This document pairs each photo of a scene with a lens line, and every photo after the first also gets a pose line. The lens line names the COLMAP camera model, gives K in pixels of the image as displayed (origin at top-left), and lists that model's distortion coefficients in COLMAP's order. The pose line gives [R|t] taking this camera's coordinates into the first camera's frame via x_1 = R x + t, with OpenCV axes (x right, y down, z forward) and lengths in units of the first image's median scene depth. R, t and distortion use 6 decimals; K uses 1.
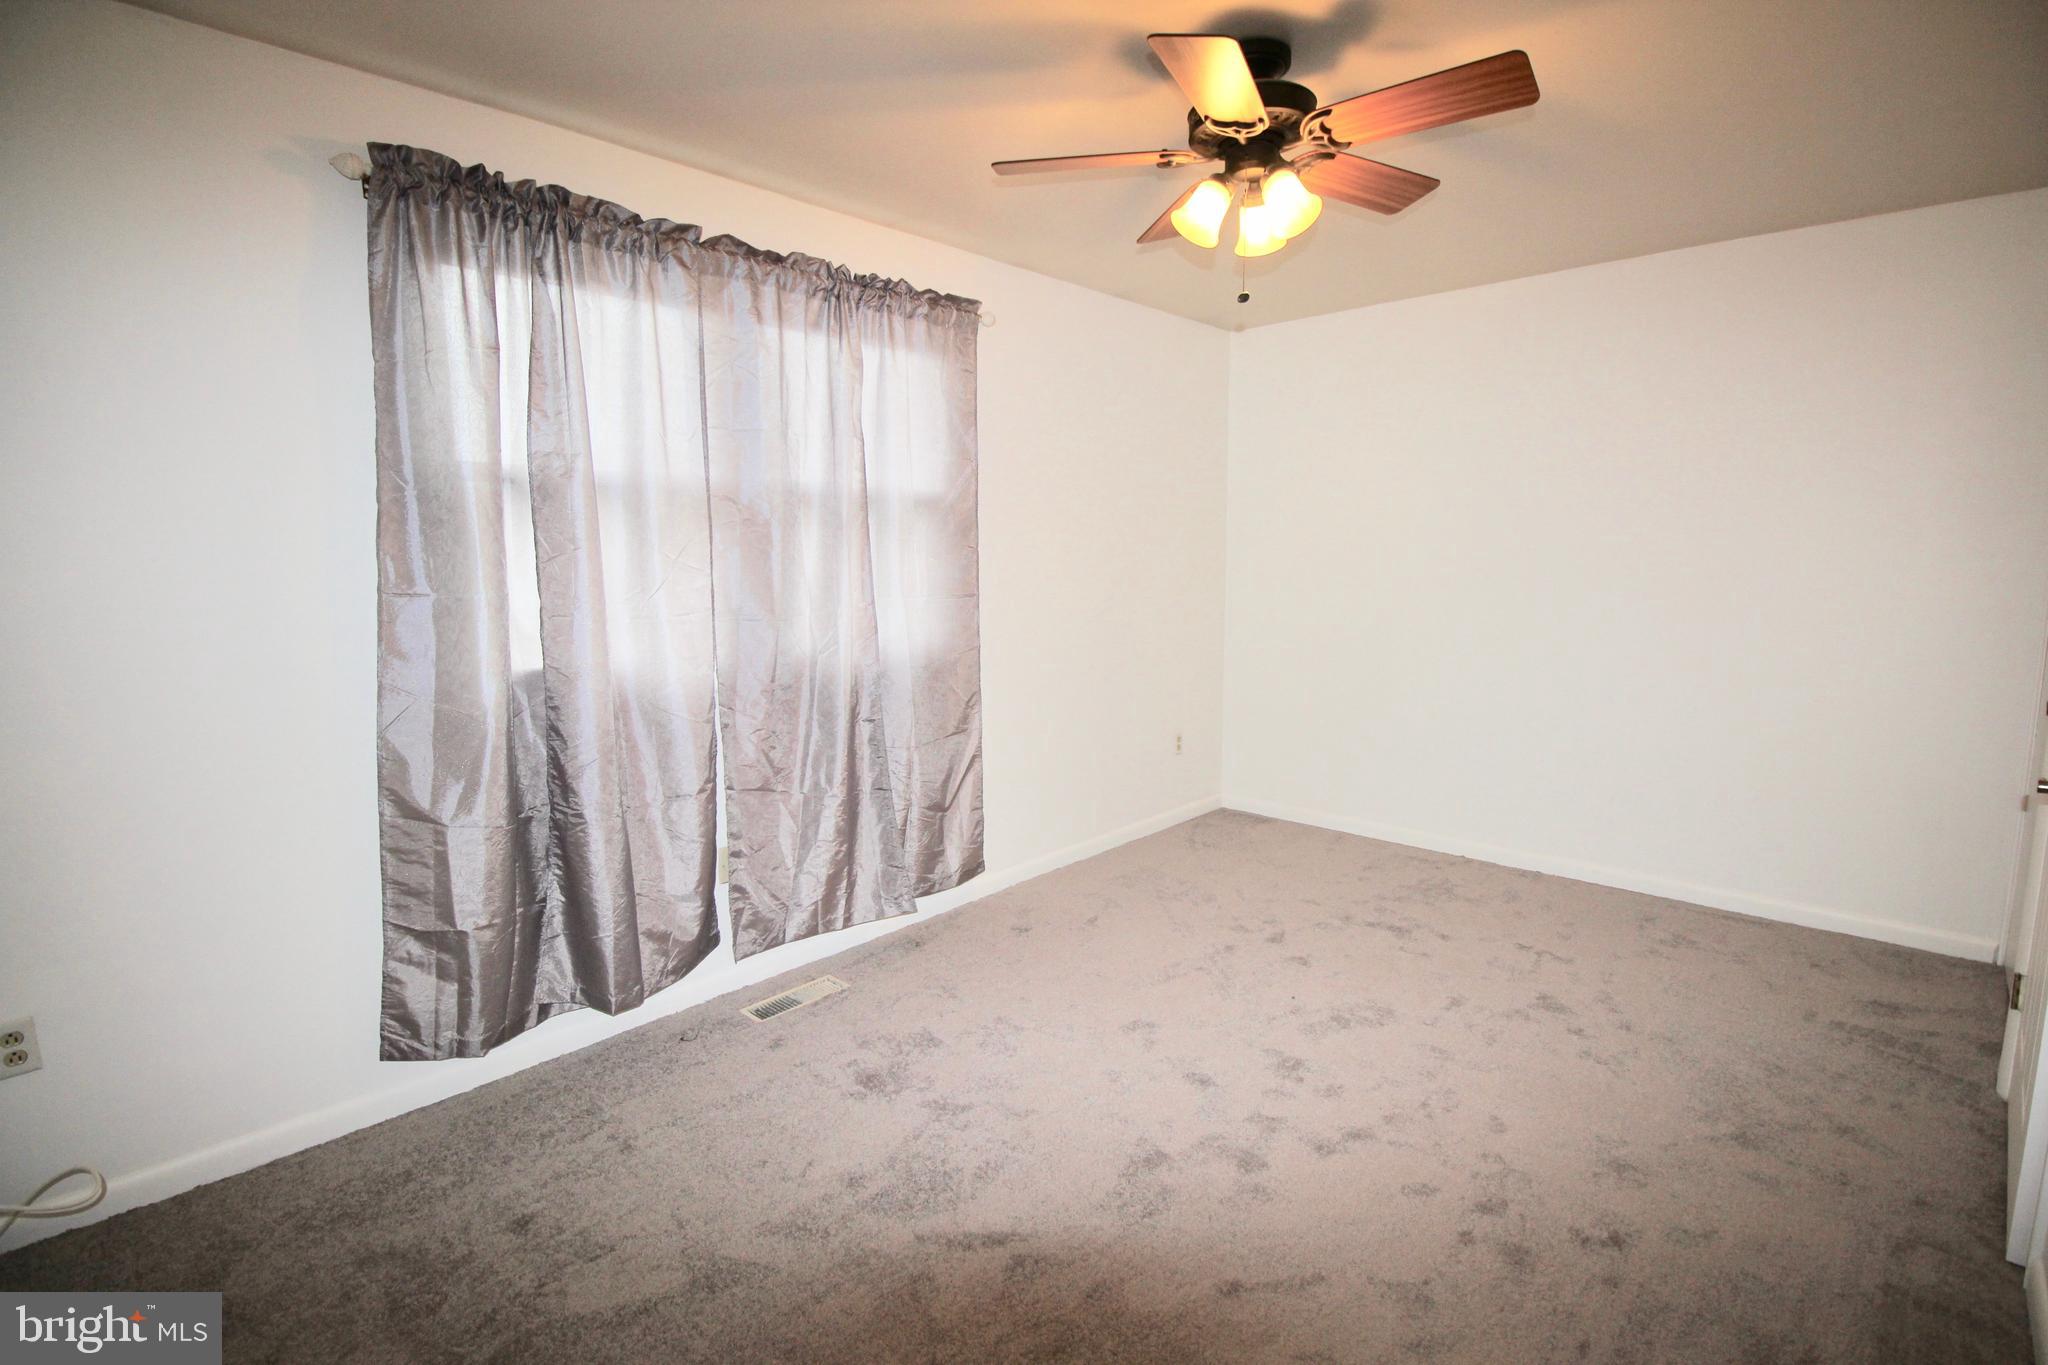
lens RADIAL K [[950.2, 0, 1043.1], [0, 950.2, 676.7], [0, 0, 1]] dist [0.002942, -0.014593]
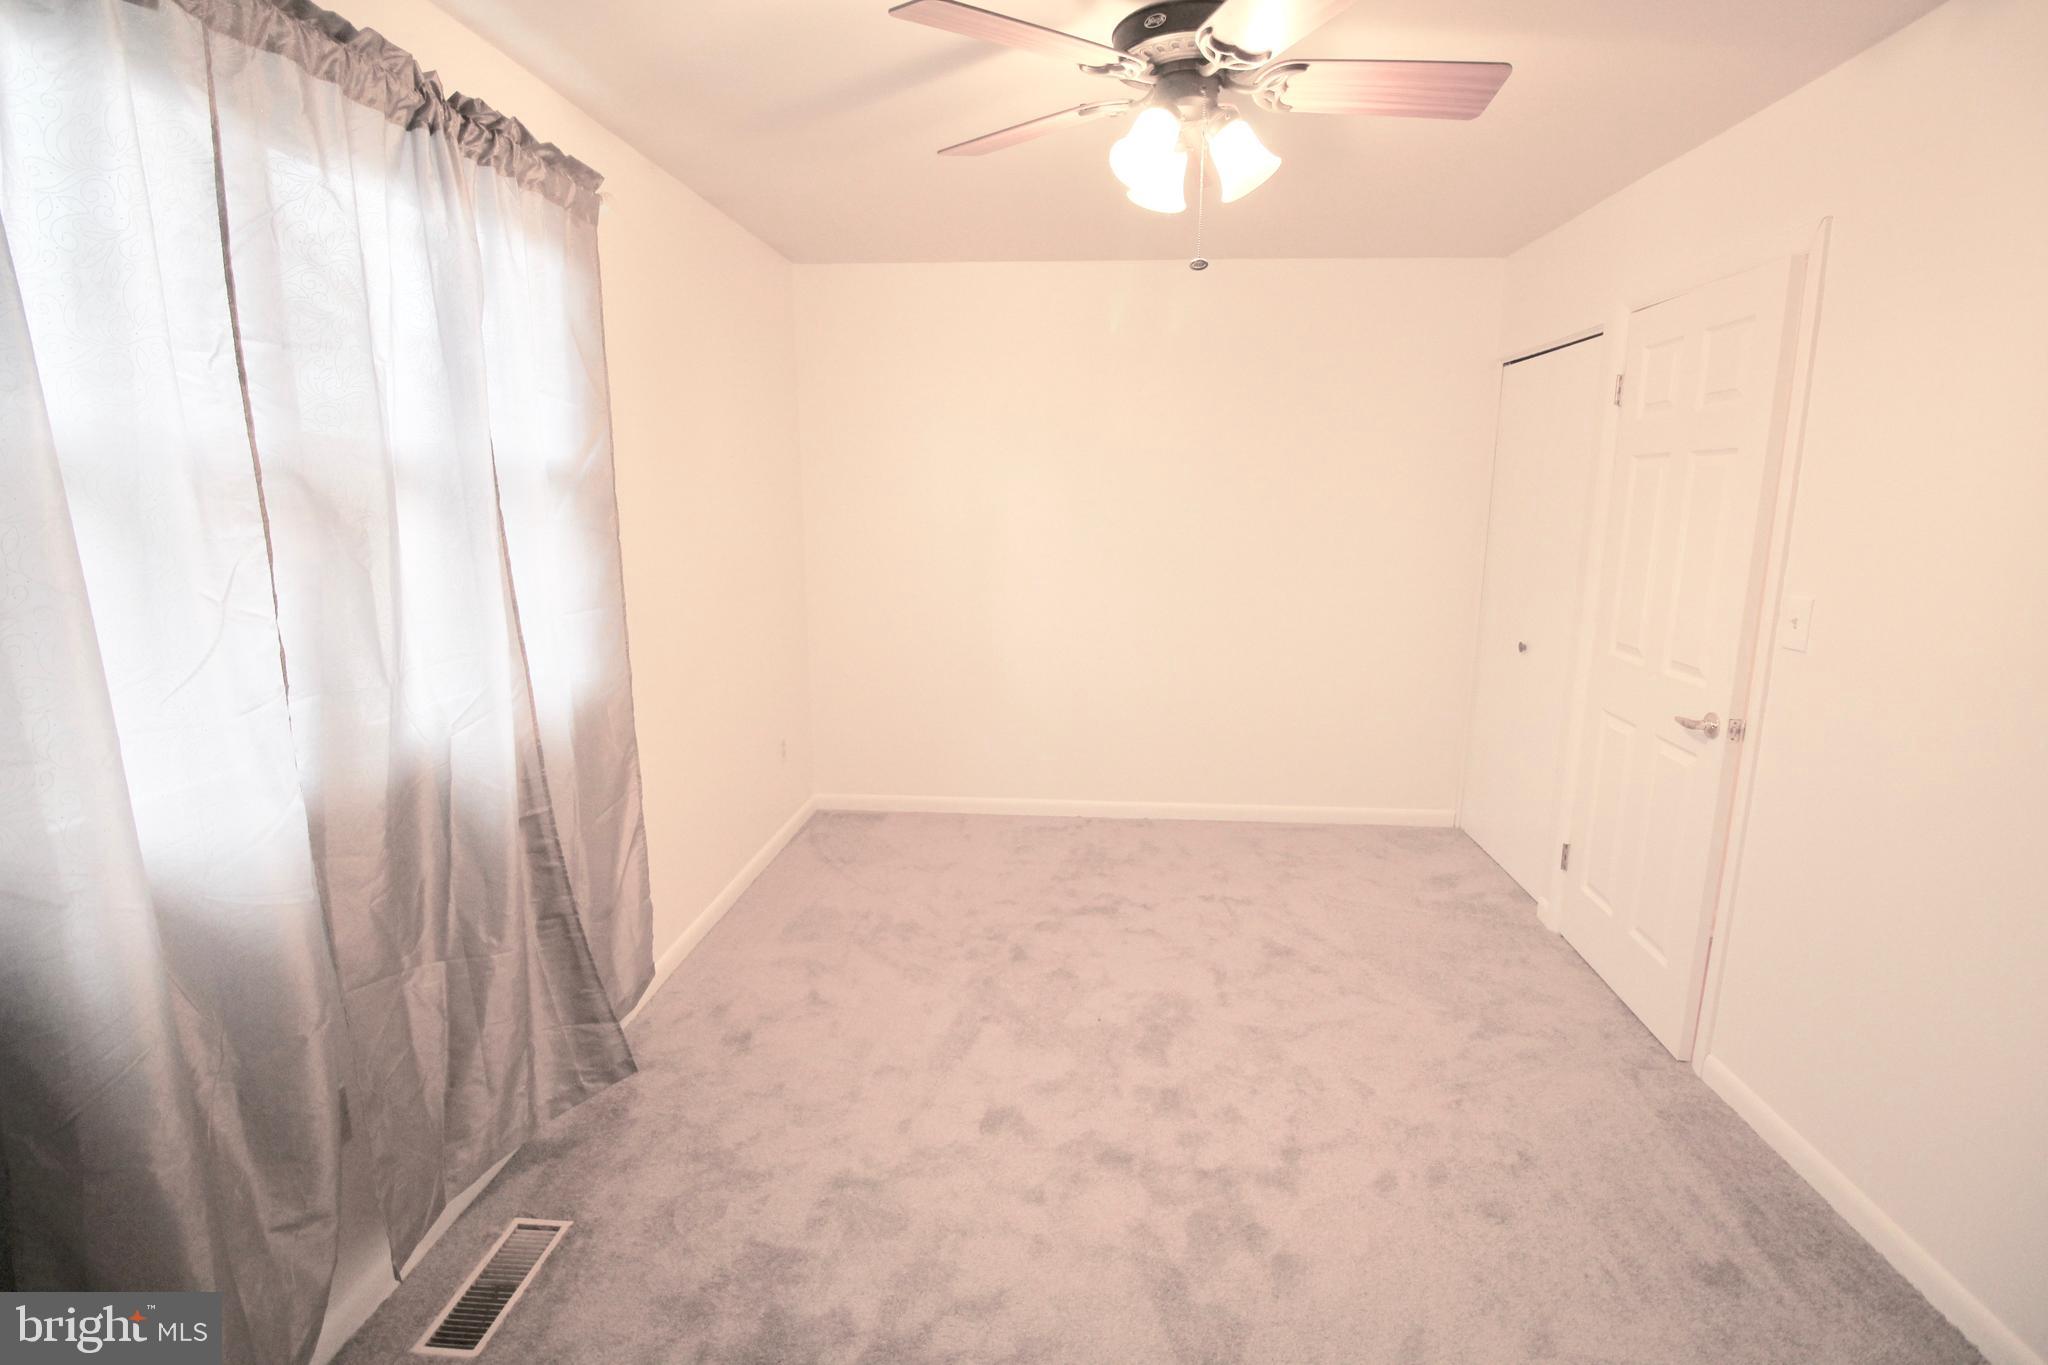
lens RADIAL K [[950.2, 0, 1043.1], [0, 950.2, 676.7], [0, 0, 1]] dist [0.002942, -0.014593]
pose [[0.776749, -0.109813, 0.620163, -0.305587], [0.070466, 0.993652, 0.087689, -0.081579], [-0.625855, -0.024411, 0.779557, 0.285107]]
